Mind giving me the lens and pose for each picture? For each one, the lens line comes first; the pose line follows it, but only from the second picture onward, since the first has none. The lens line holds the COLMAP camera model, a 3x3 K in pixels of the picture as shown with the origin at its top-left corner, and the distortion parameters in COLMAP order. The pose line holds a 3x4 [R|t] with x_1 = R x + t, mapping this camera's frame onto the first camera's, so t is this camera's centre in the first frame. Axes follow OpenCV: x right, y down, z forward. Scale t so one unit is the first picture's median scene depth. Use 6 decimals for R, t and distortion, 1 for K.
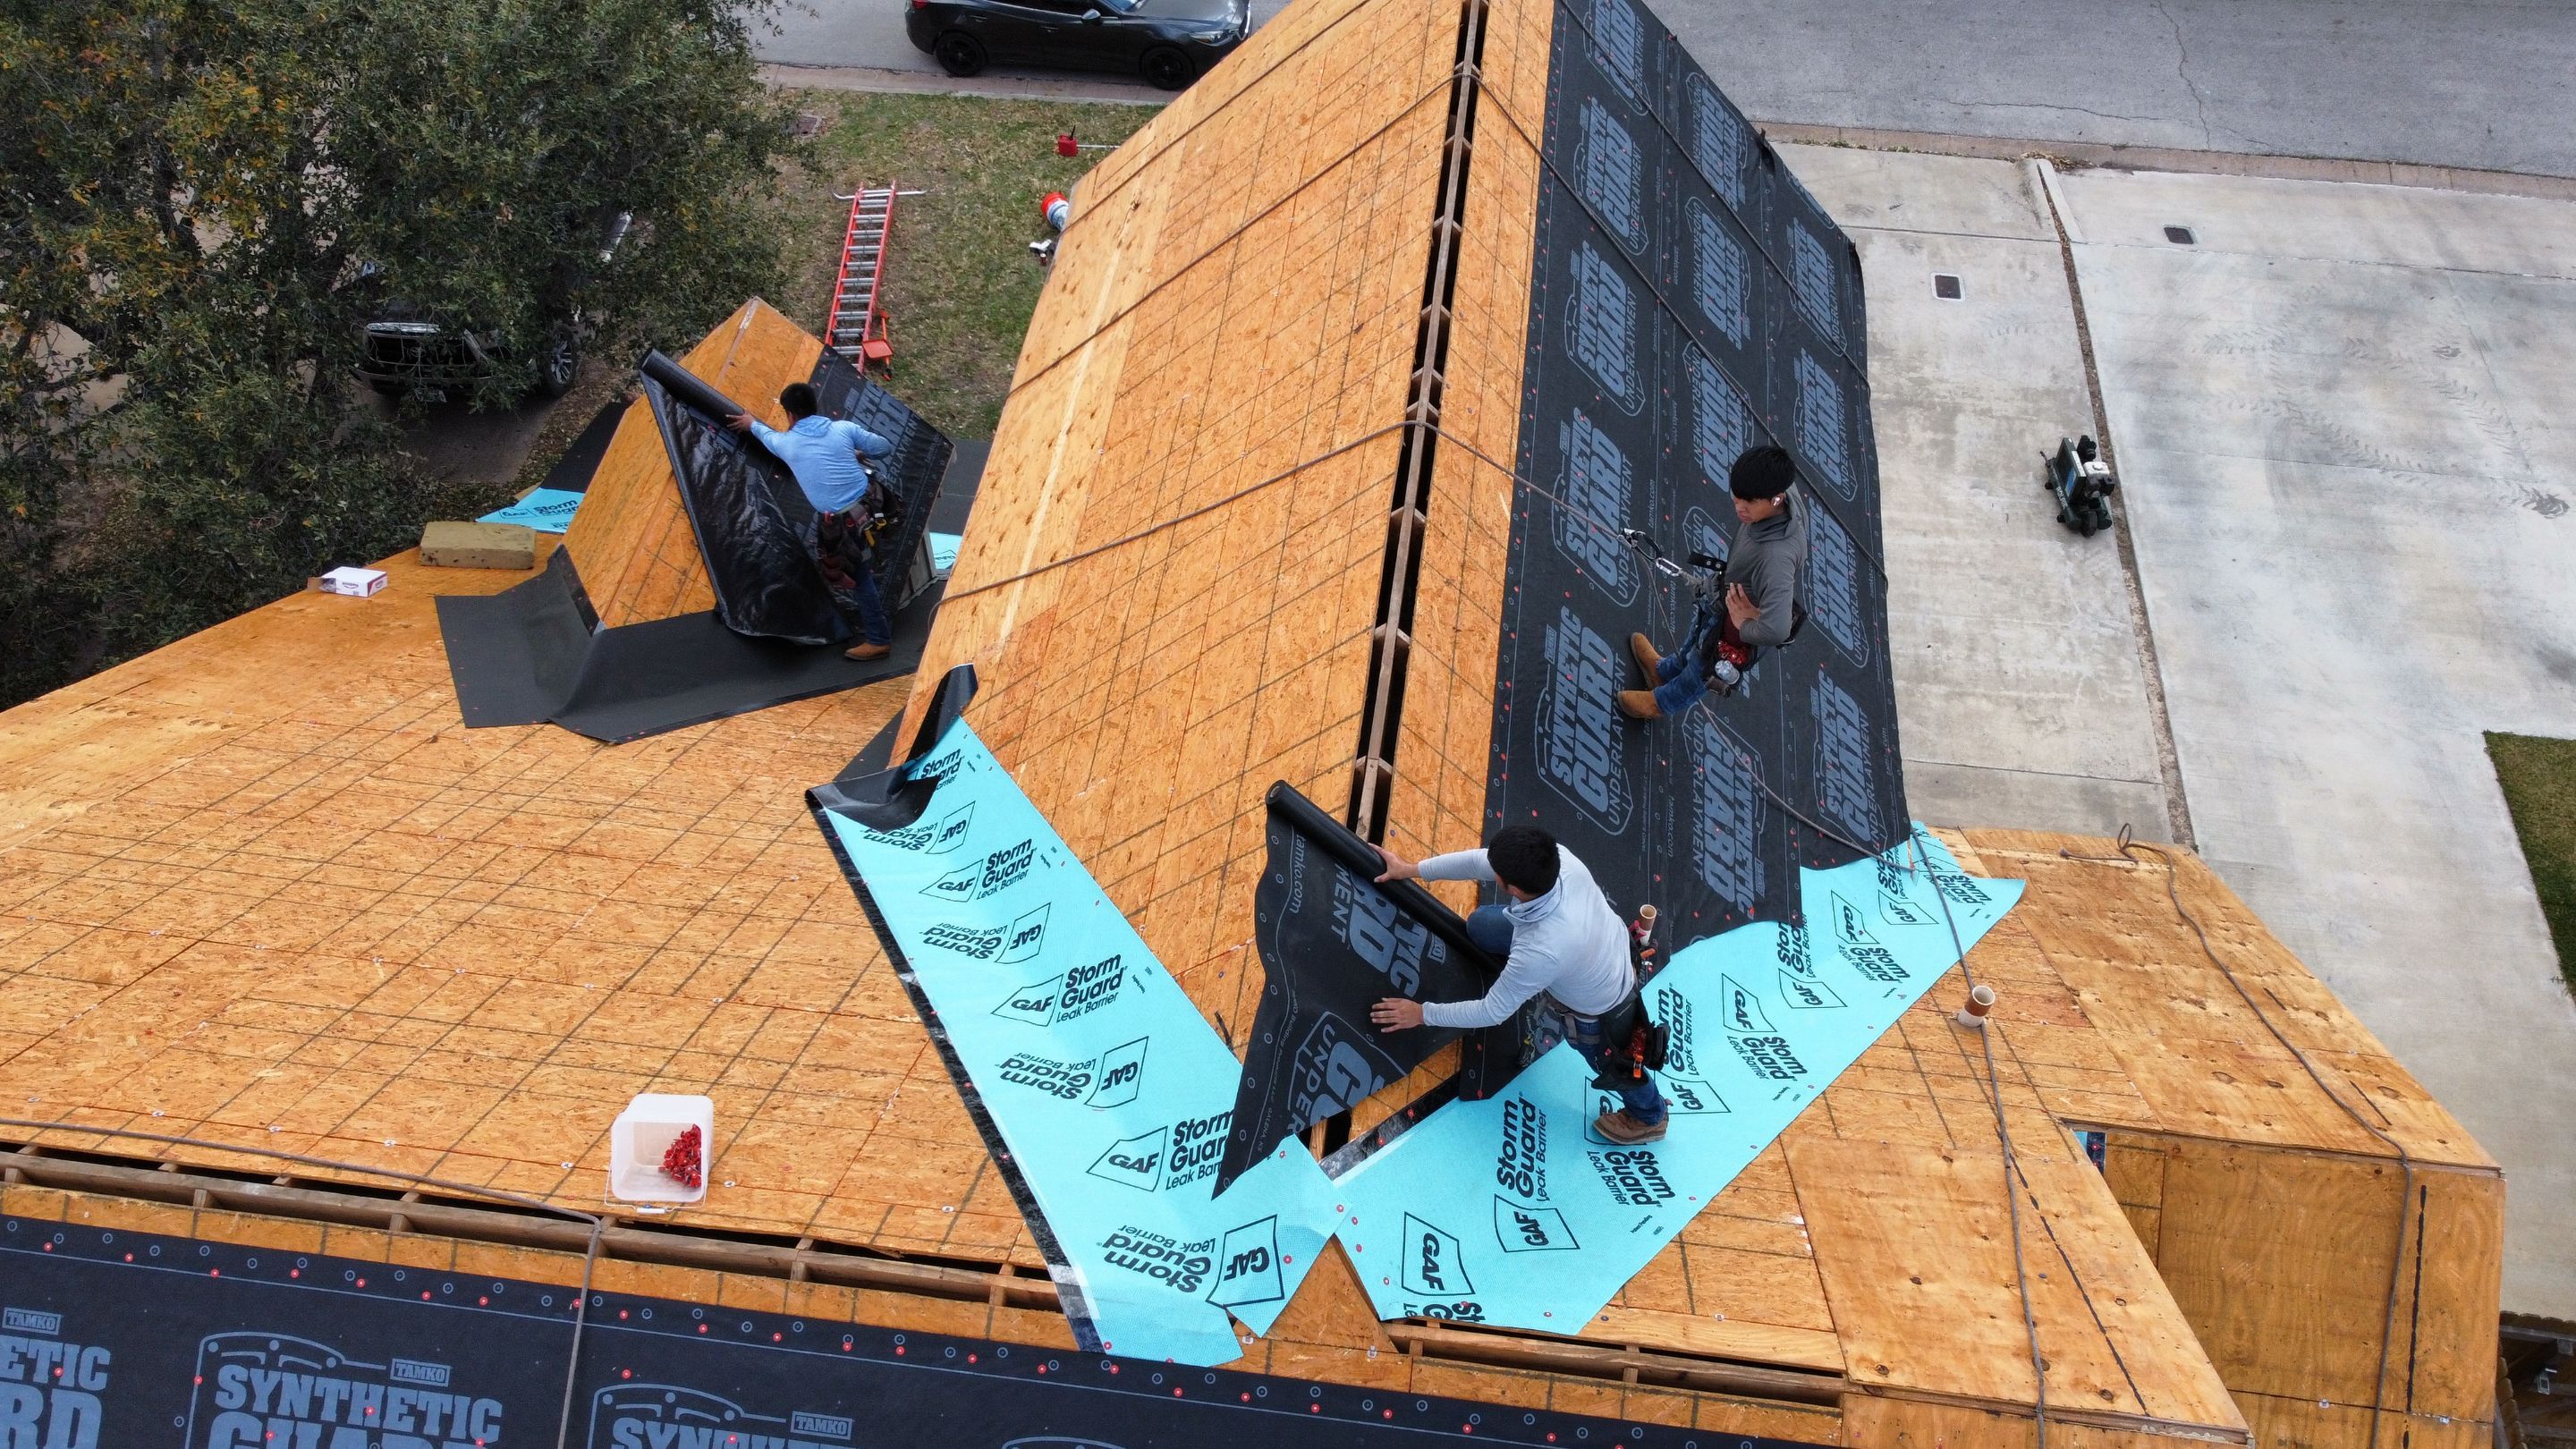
lens RADIAL K [[1950.4, 0, 1282.8], [0, 1950.4, 735.2], [0, 0, 1]] dist [0.002437, -0.003608]
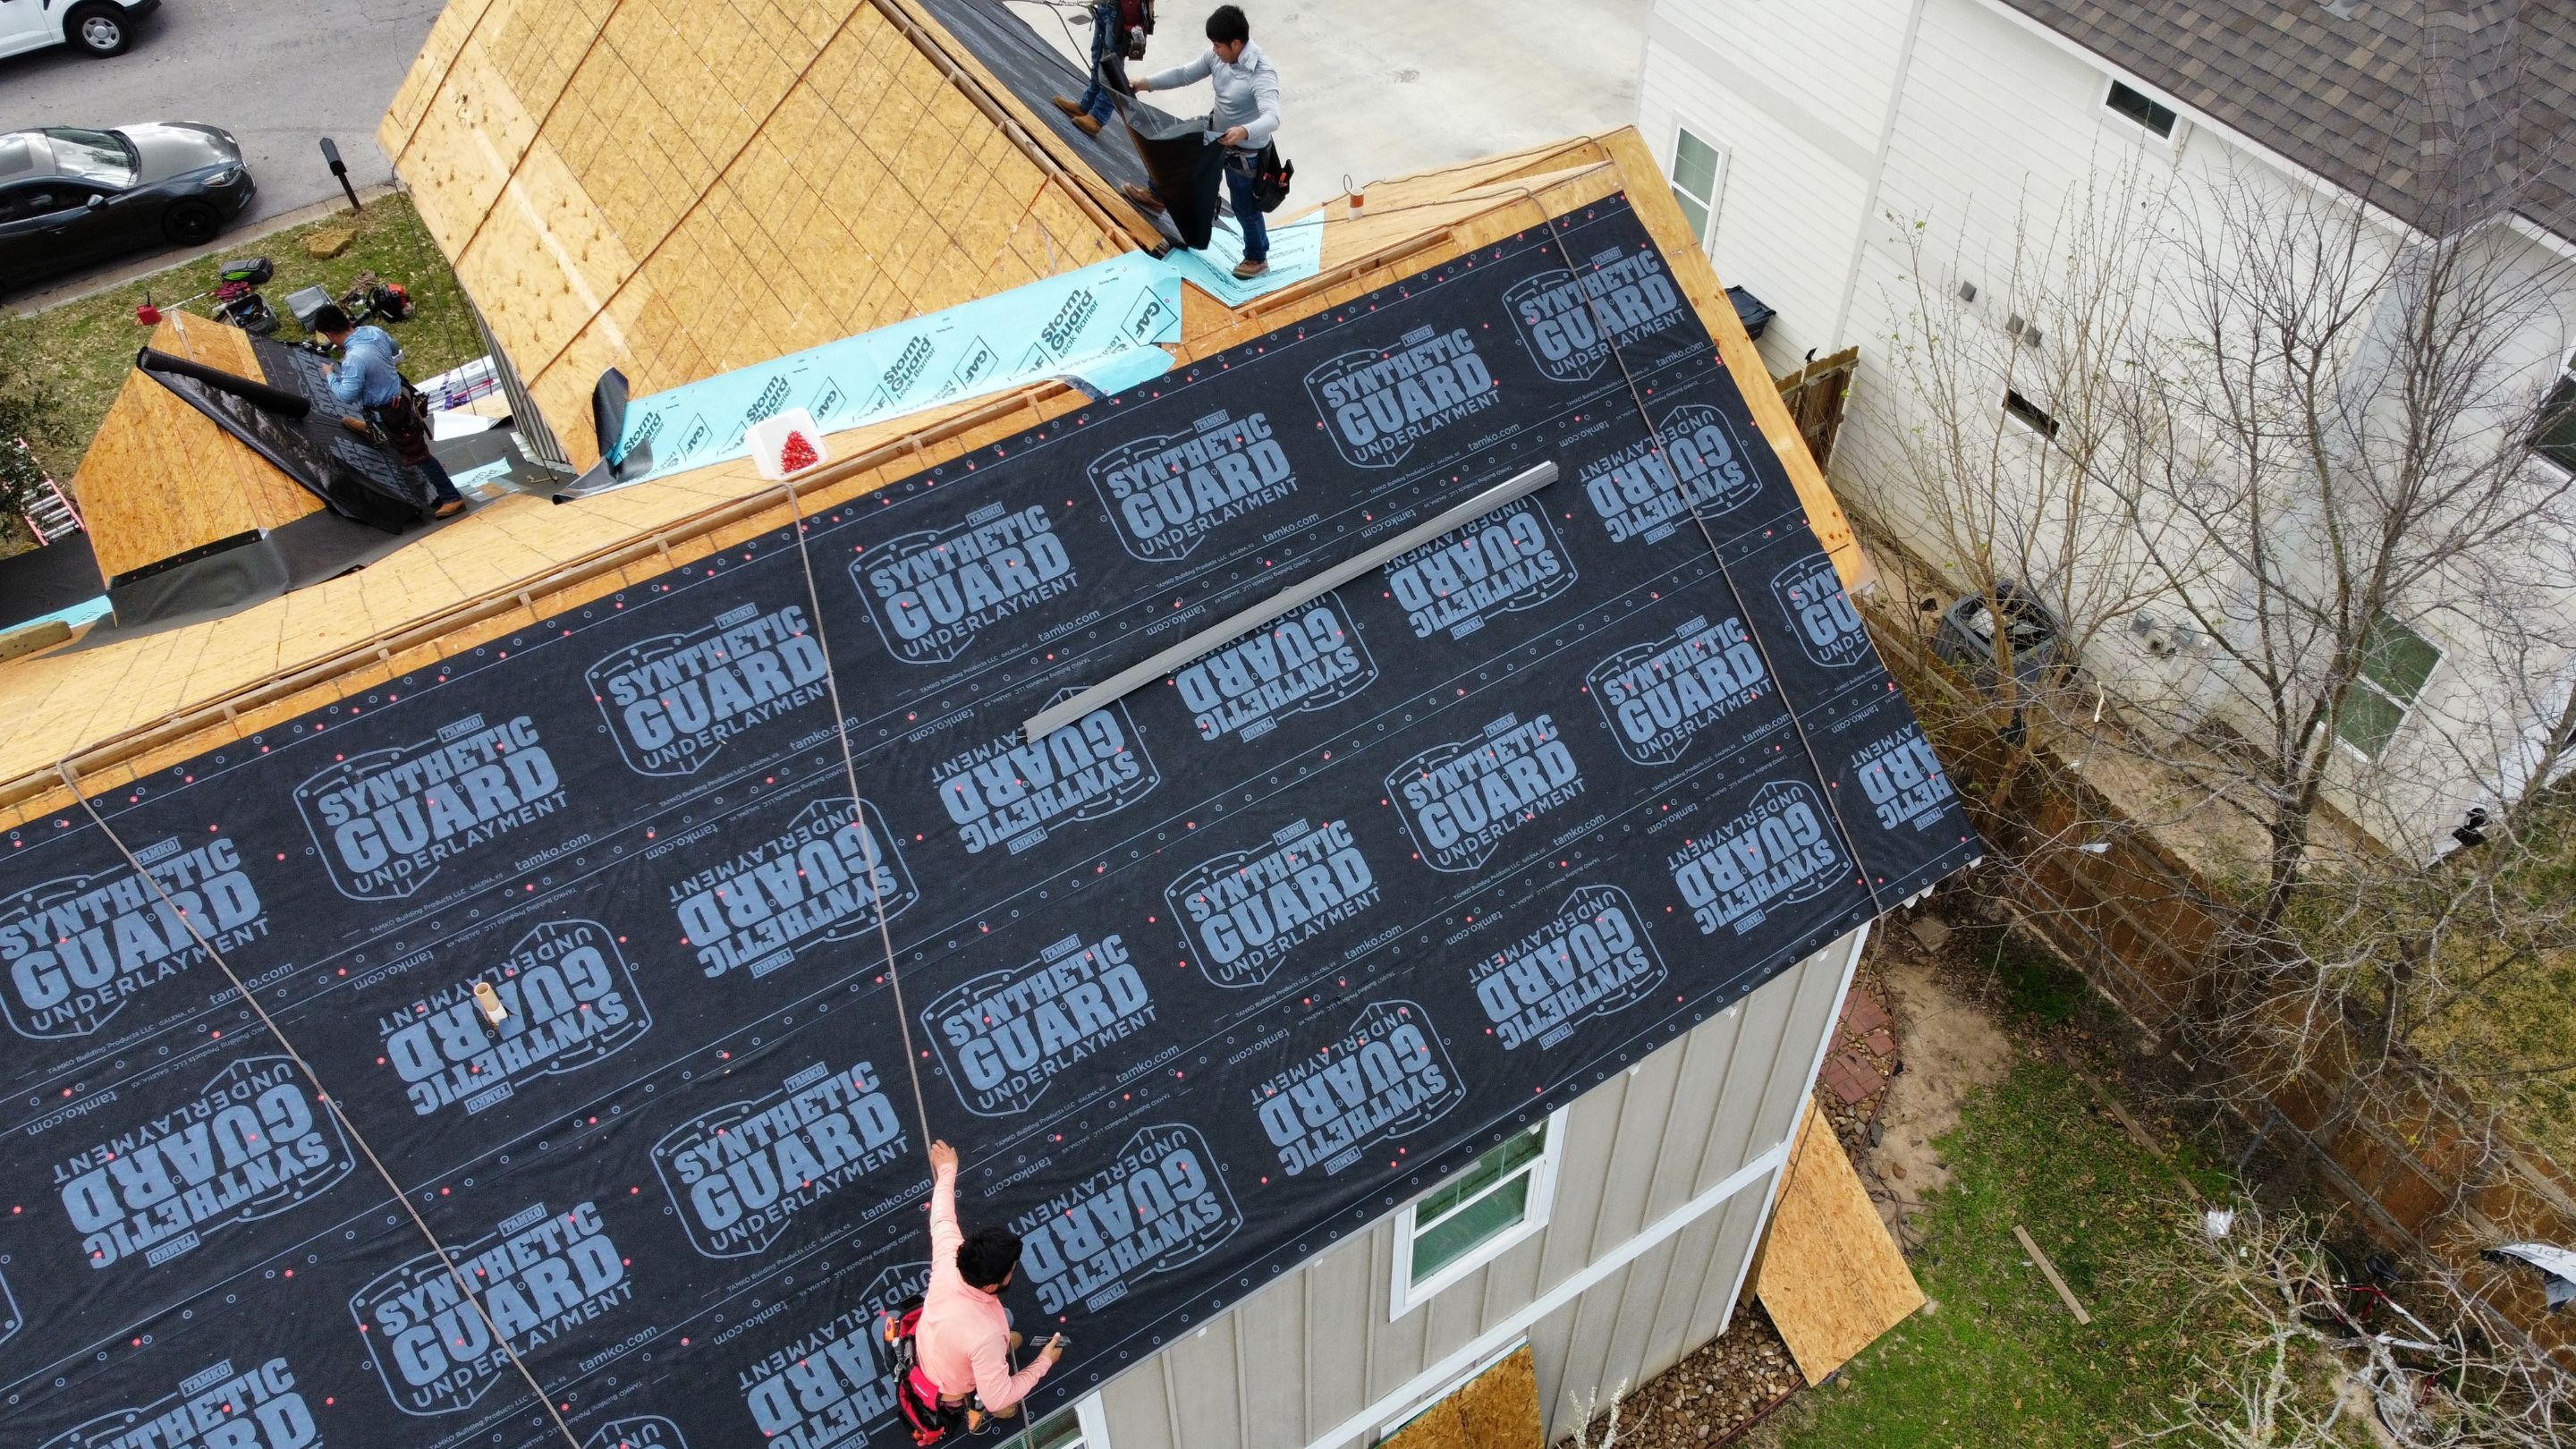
lens RADIAL K [[1950.4, 0, 1282.8], [0, 1950.4, 735.2], [0, 0, 1]] dist [0.002437, -0.003608]
pose [[0.765983, -0.483829, 0.423295, -0.779430], [0.509263, 0.858534, 0.059762, 0.516497], [-0.392327, 0.169792, 0.904019, -0.479985]]
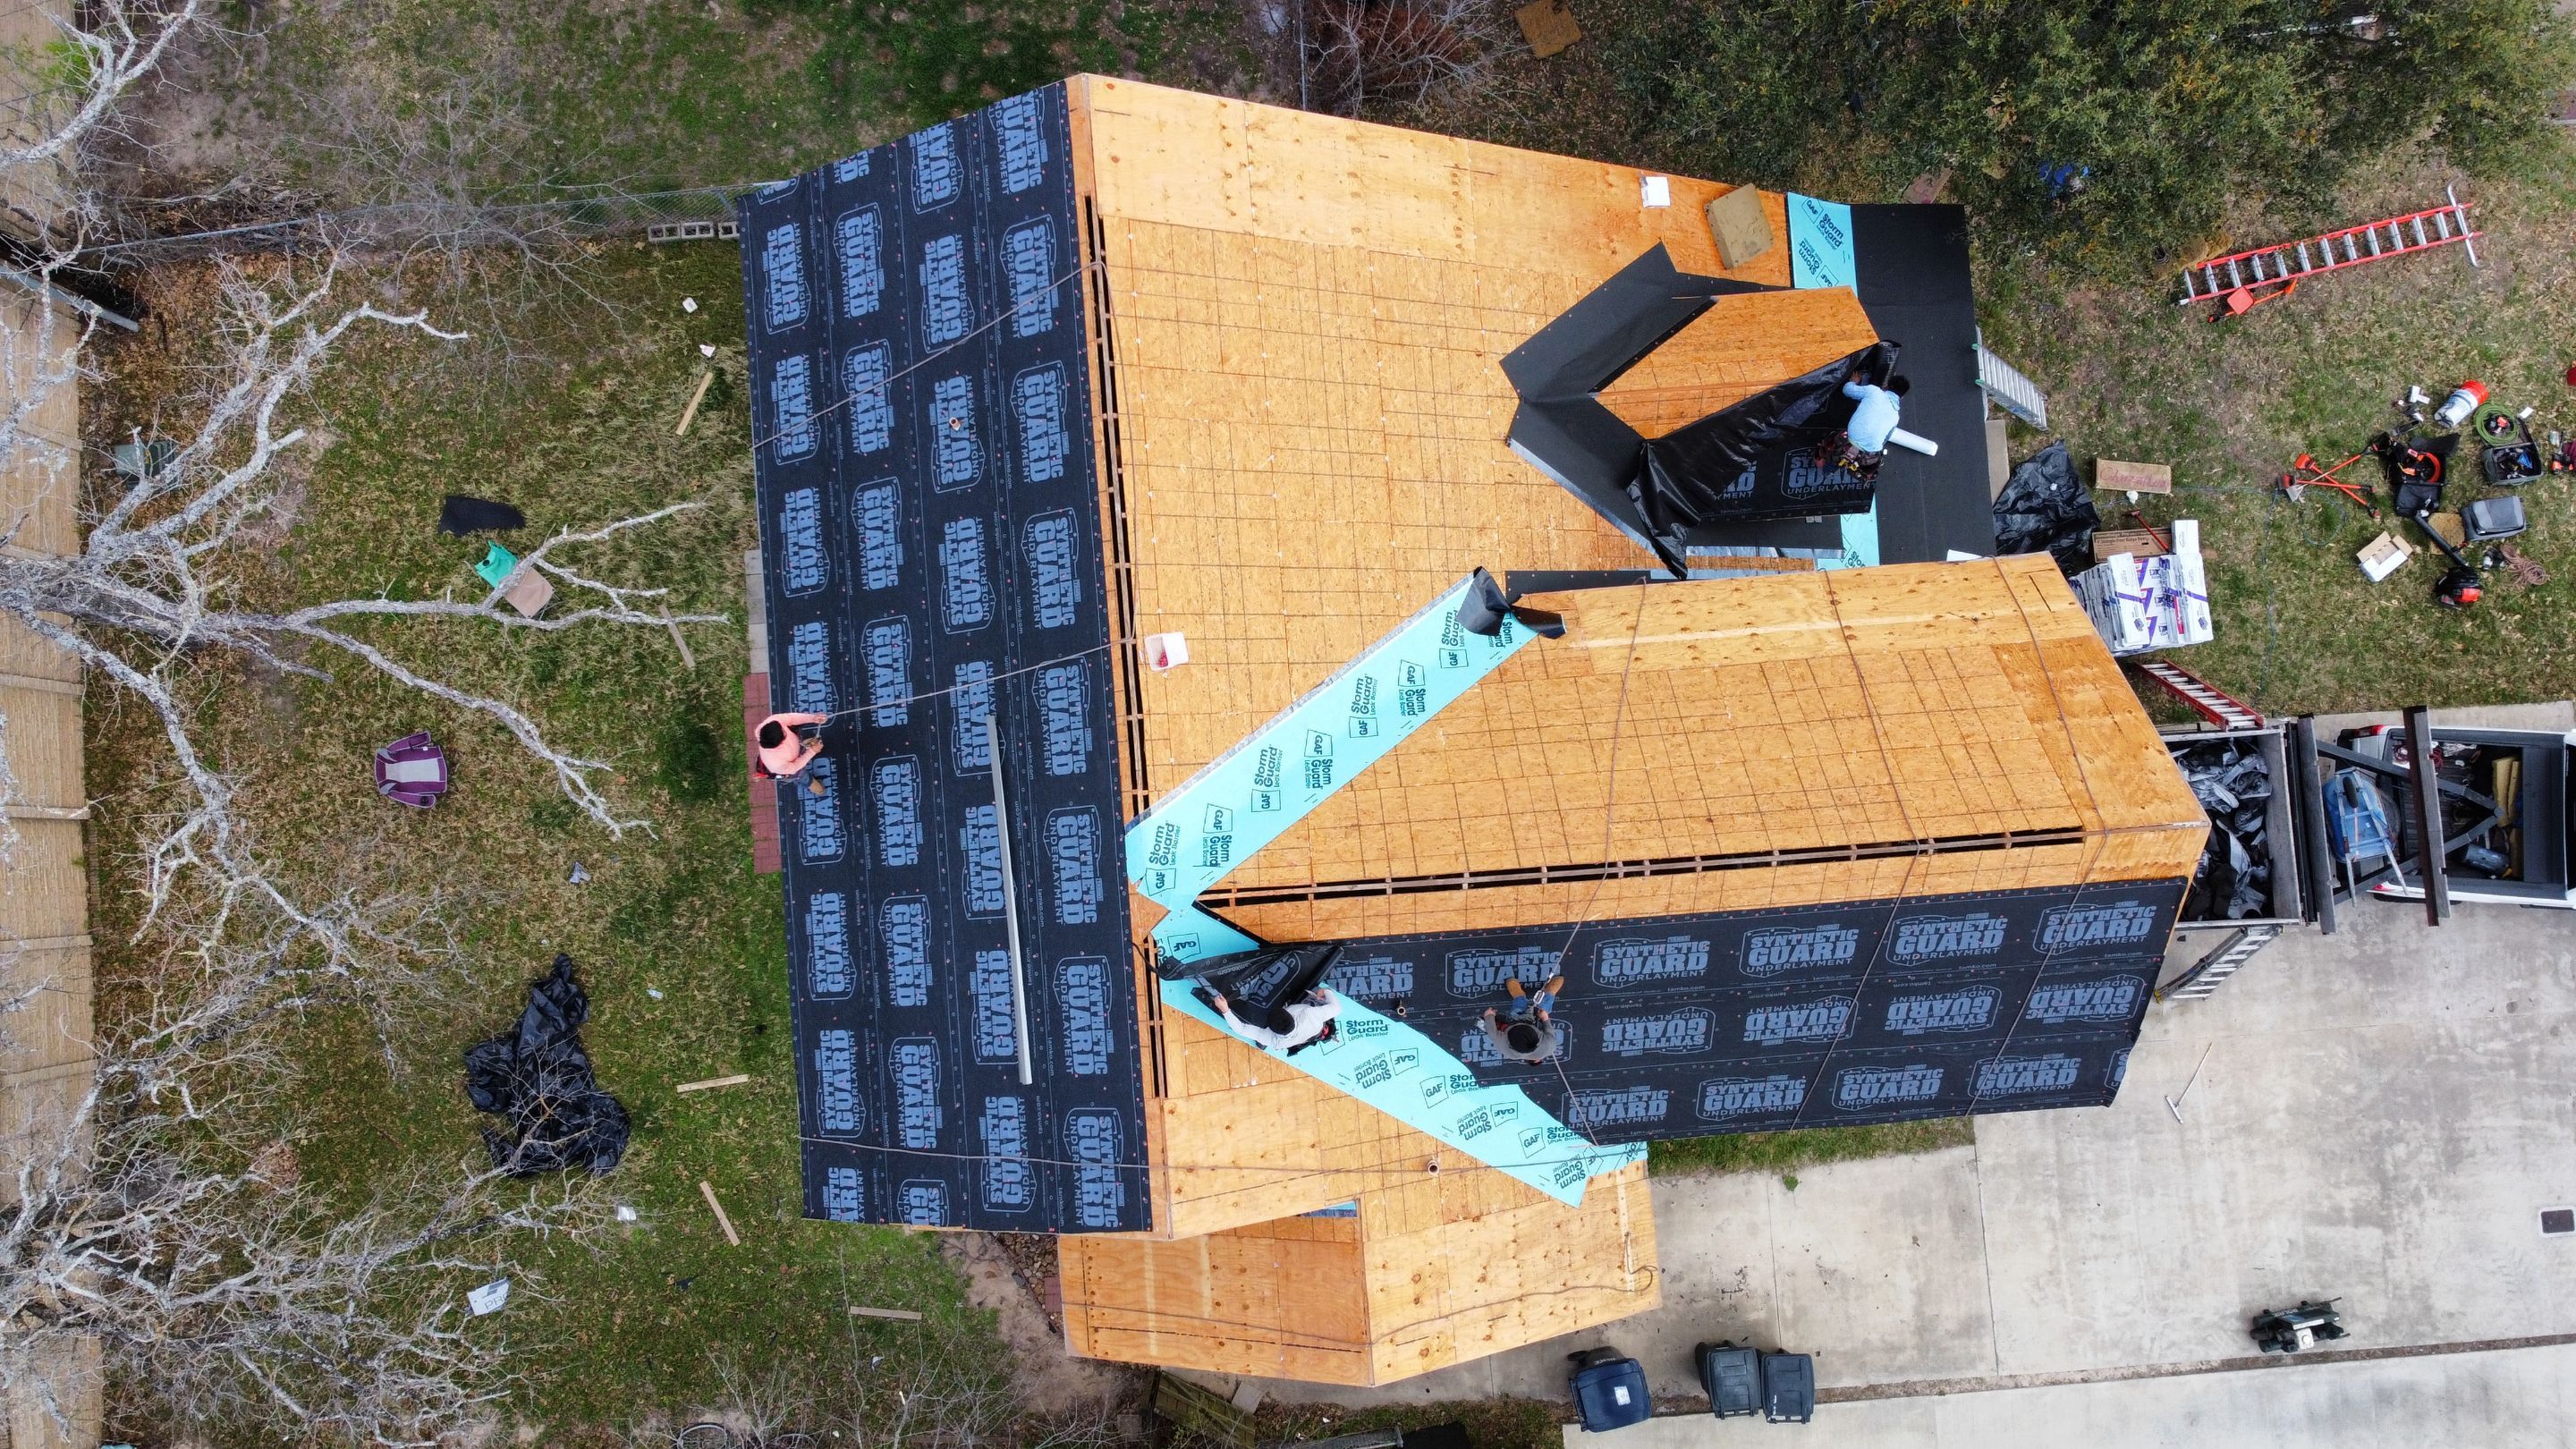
lens RADIAL K [[1950.4, 0, 1282.8], [0, 1950.4, 735.2], [0, 0, 1]] dist [0.002437, -0.003608]
pose [[0.205160, 0.977002, -0.058112, -0.021969], [-0.763646, 0.196930, 0.614869, -1.518034], [0.612172, -0.081769, 0.786486, -0.986277]]
